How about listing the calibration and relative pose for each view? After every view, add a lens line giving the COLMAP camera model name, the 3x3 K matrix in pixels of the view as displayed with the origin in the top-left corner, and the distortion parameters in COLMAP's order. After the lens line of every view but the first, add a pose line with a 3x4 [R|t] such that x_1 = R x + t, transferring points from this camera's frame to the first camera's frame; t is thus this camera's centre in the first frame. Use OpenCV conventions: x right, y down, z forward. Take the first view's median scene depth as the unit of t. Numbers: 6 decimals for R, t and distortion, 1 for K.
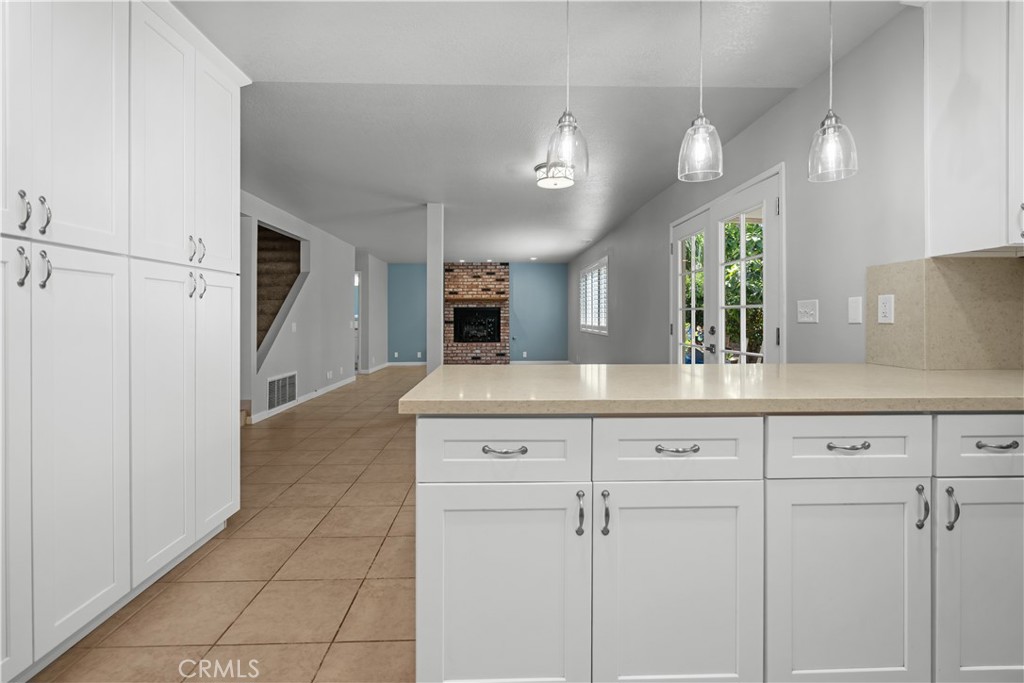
lens RADIAL K [[478.8, 0, 511.2], [0, 478.8, 318.8], [0, 0, 1]] dist [-0.000482, -0.000233]
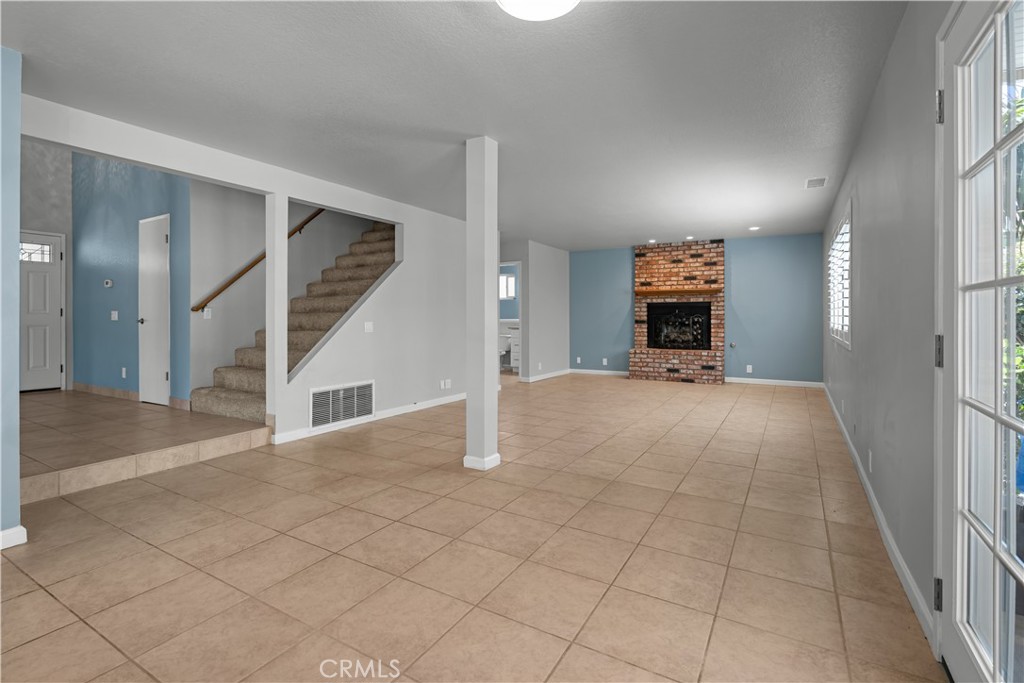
lens RADIAL K [[478.8, 0, 511.2], [0, 478.8, 318.8], [0, 0, 1]] dist [-0.000482, -0.000233]
pose [[0.846958, 0.004080, -0.531645, 0.106603], [-0.002375, 0.999990, 0.003890, -0.000357], [0.531655, -0.002031, 0.846959, 0.229708]]
